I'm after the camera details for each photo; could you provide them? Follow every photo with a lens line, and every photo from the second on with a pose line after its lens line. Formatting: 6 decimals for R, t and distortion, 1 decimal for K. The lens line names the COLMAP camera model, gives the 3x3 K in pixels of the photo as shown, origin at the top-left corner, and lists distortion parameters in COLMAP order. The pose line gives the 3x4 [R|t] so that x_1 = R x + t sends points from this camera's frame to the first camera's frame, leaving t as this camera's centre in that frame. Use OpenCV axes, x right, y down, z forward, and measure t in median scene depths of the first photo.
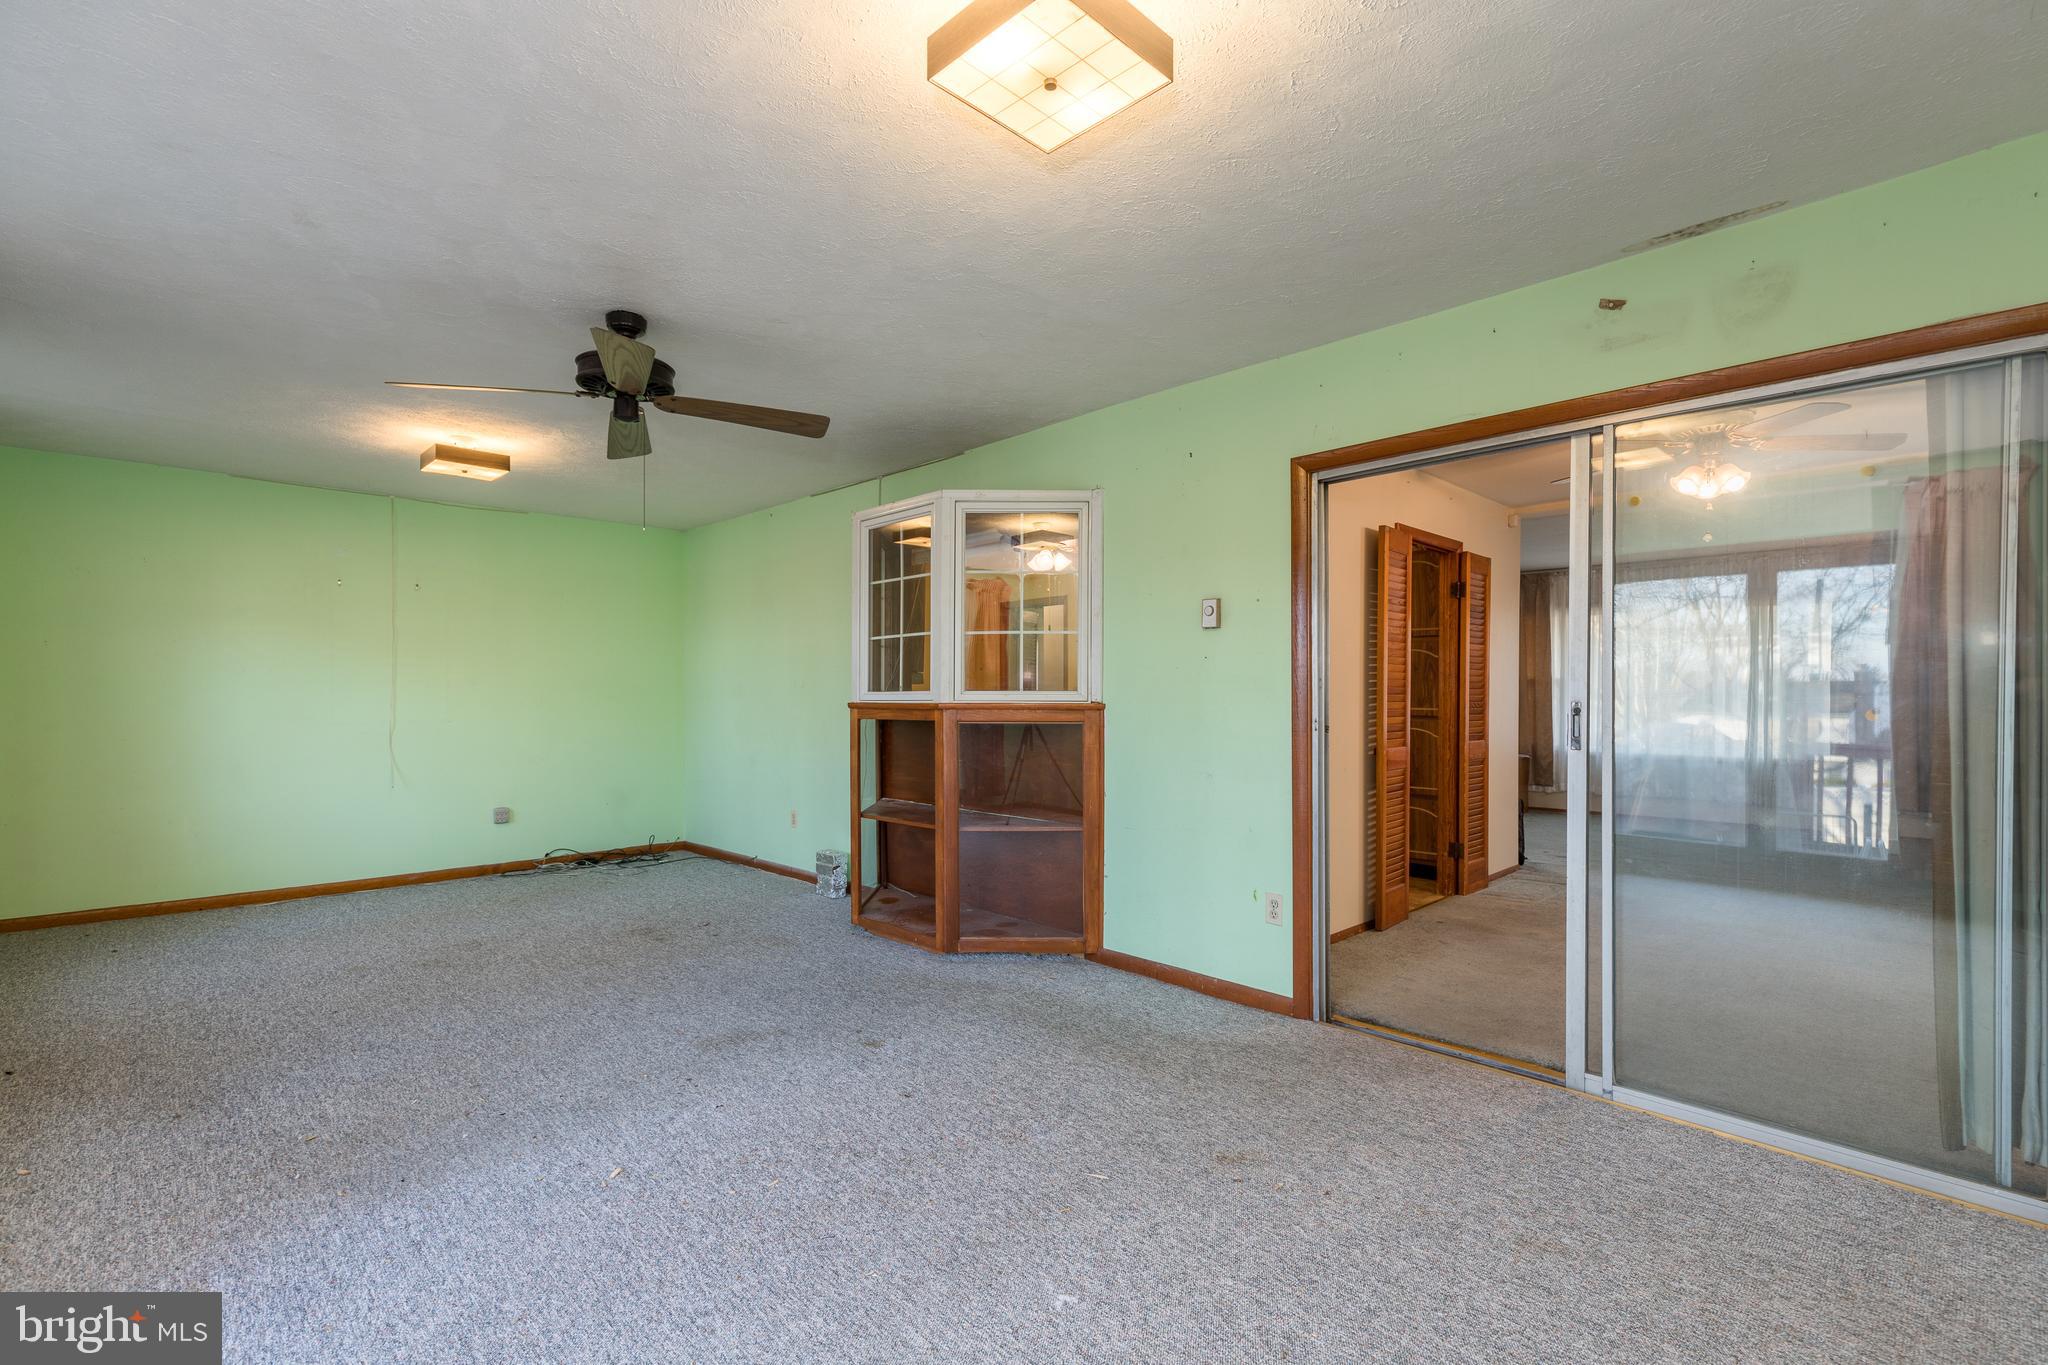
lens RADIAL K [[923.9, 0, 1032.3], [0, 923.9, 688.4], [0, 0, 1]] dist [0.008388, -0.000495]
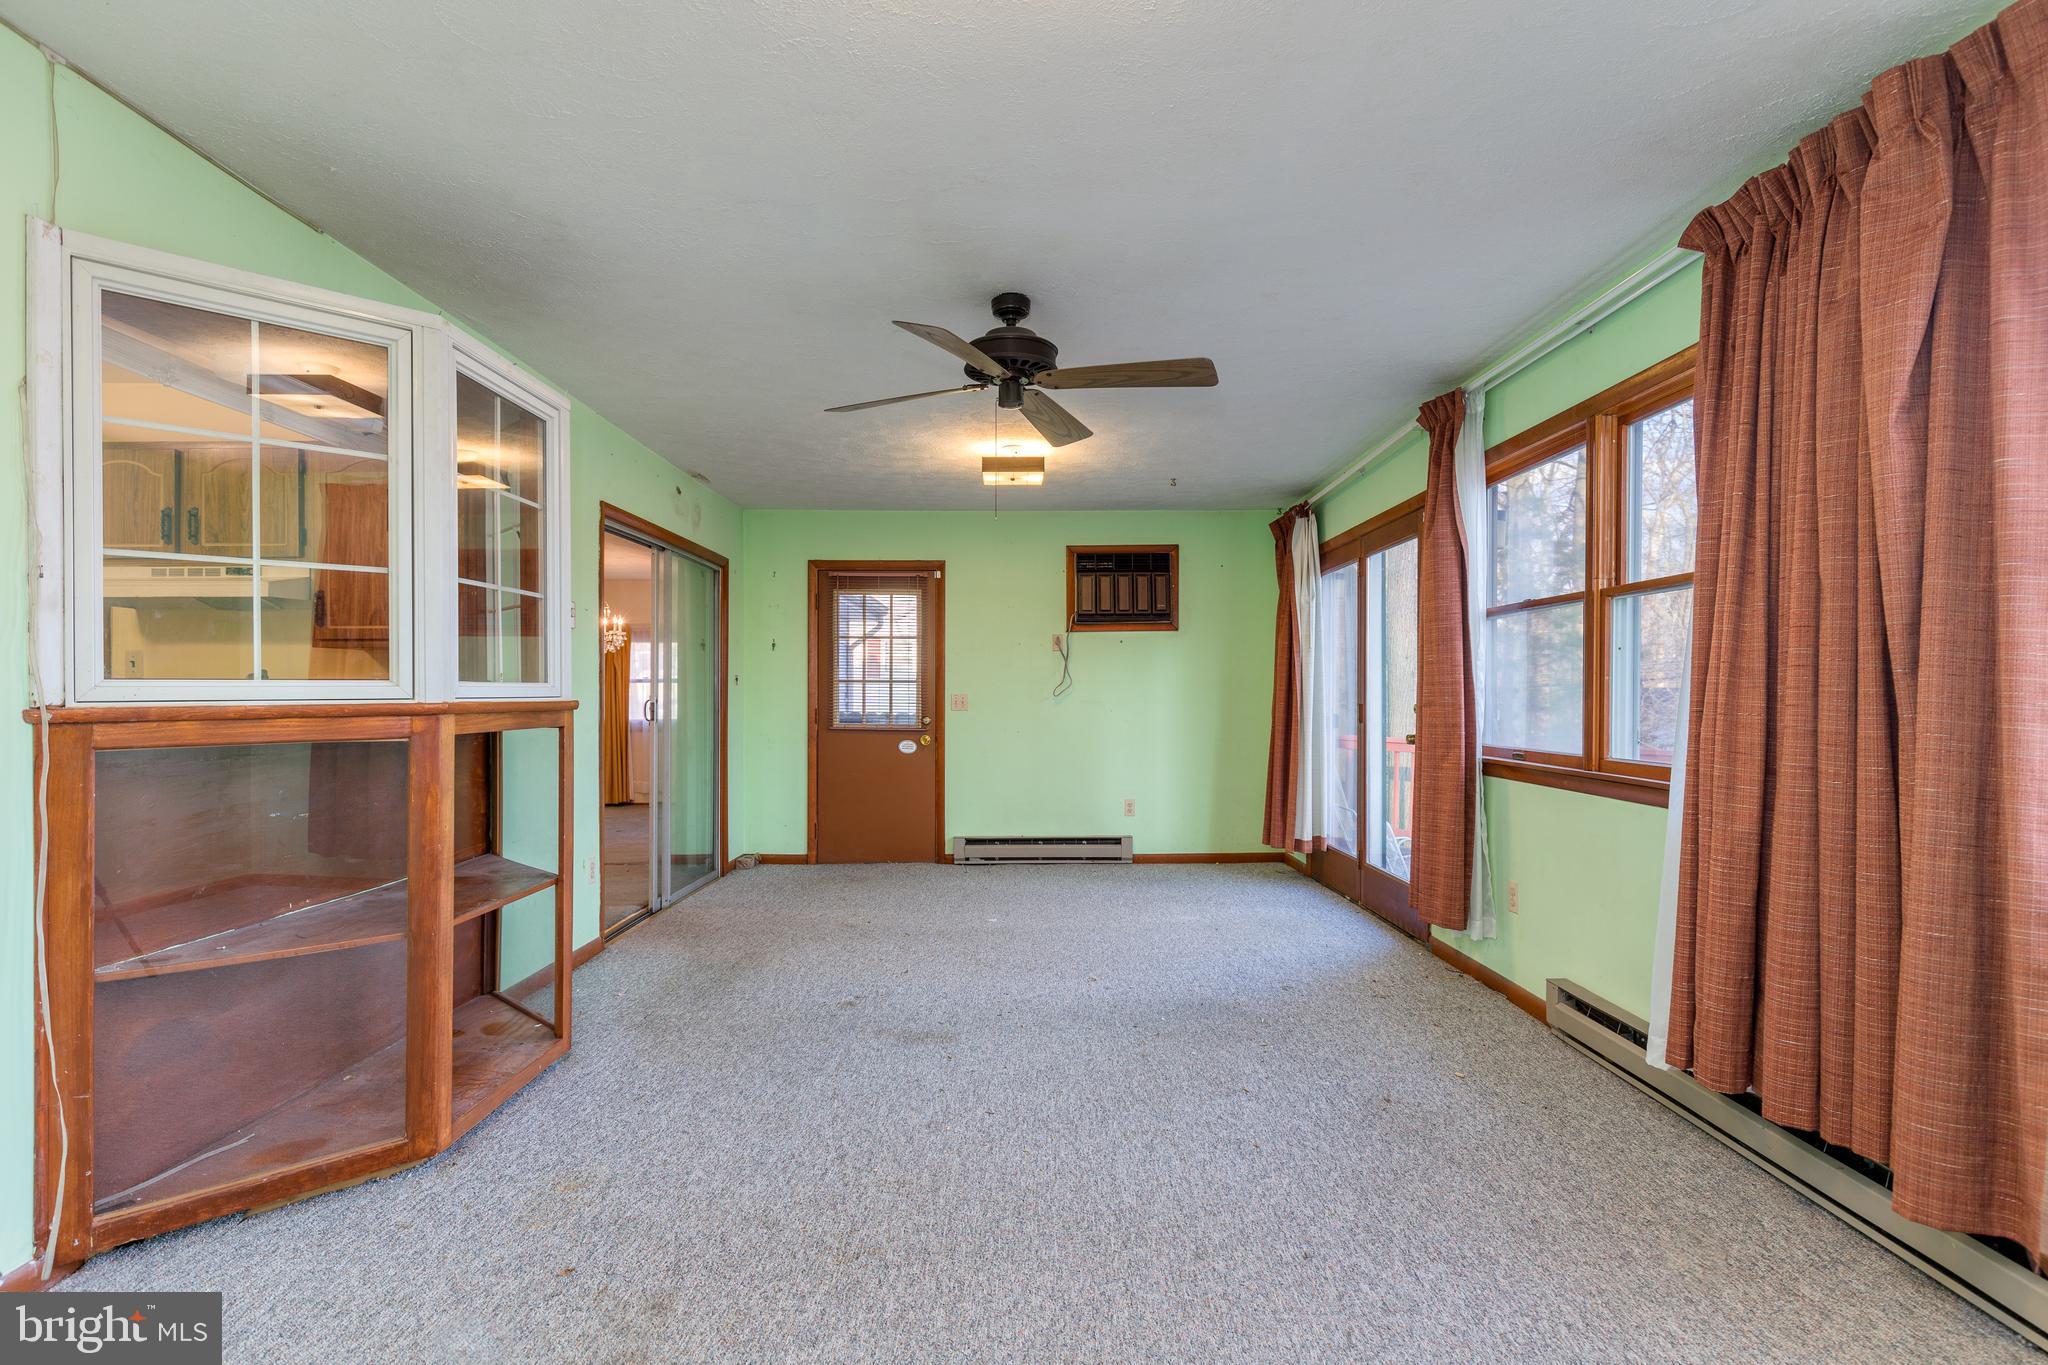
lens RADIAL K [[1014.9, 0, 1016.9], [0, 1014.9, 687.2], [0, 0, 1]] dist [0.003677, 0.000203]
pose [[-0.714230, 0.008615, 0.699858, -1.004477], [-0.001283, 0.999906, -0.013618, 0.015856], [-0.699910, -0.010624, -0.714152, 1.483363]]
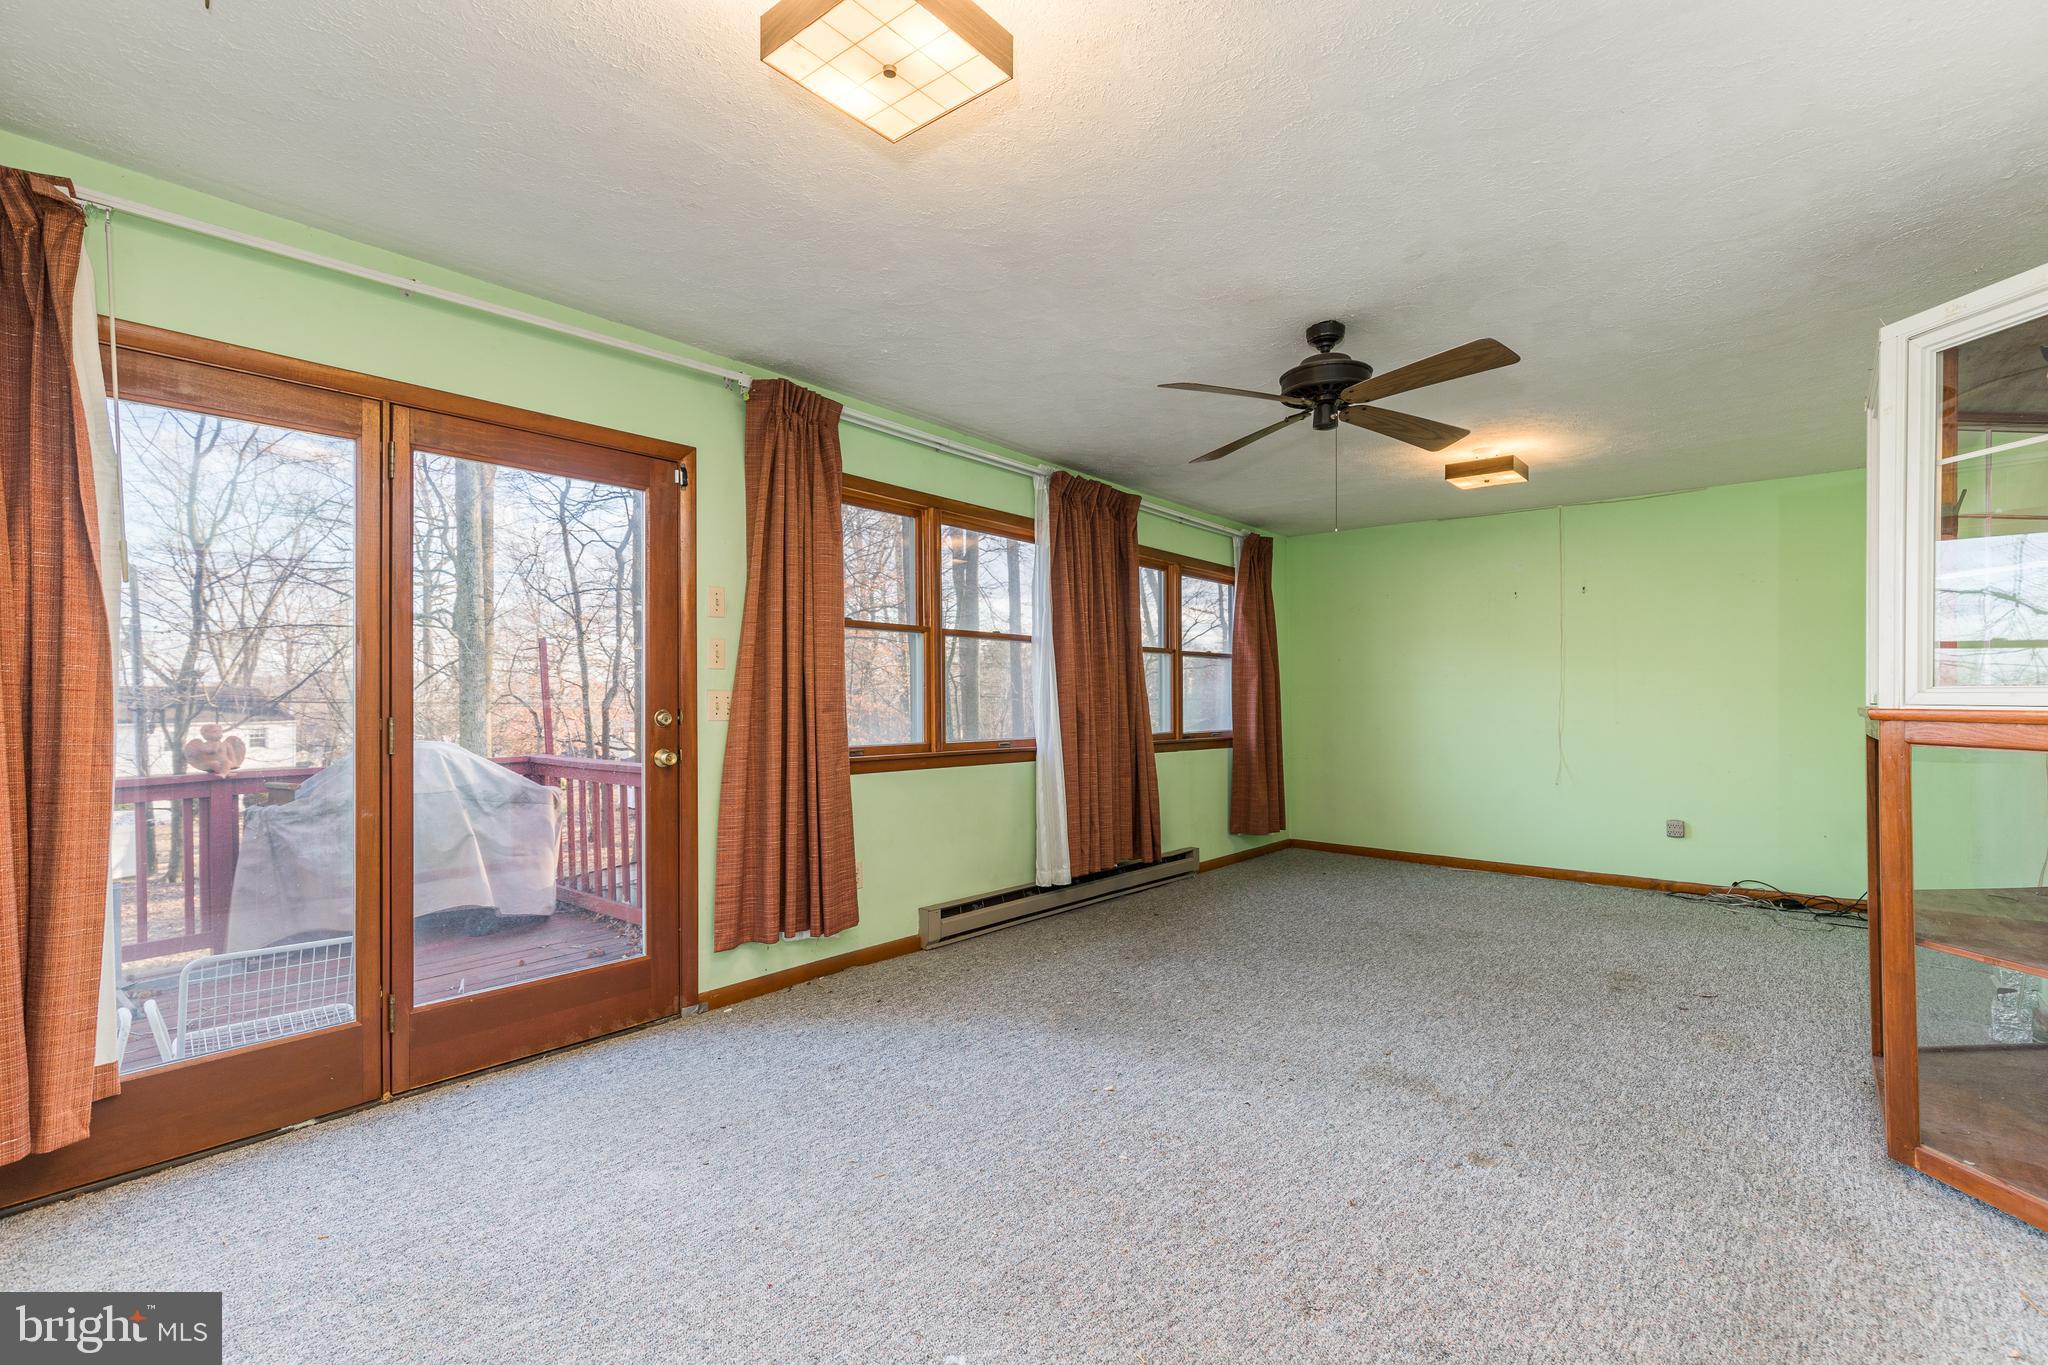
lens RADIAL K [[923.9, 0, 1035.9], [0, 923.9, 699.2], [0, 0, 1]] dist [0.008388, -0.000495]
pose [[0.105129, 0.004776, -0.994447, 0.460212], [0.004697, 0.999975, 0.005299, 0.003303], [0.994448, -0.005228, 0.105104, 0.481697]]
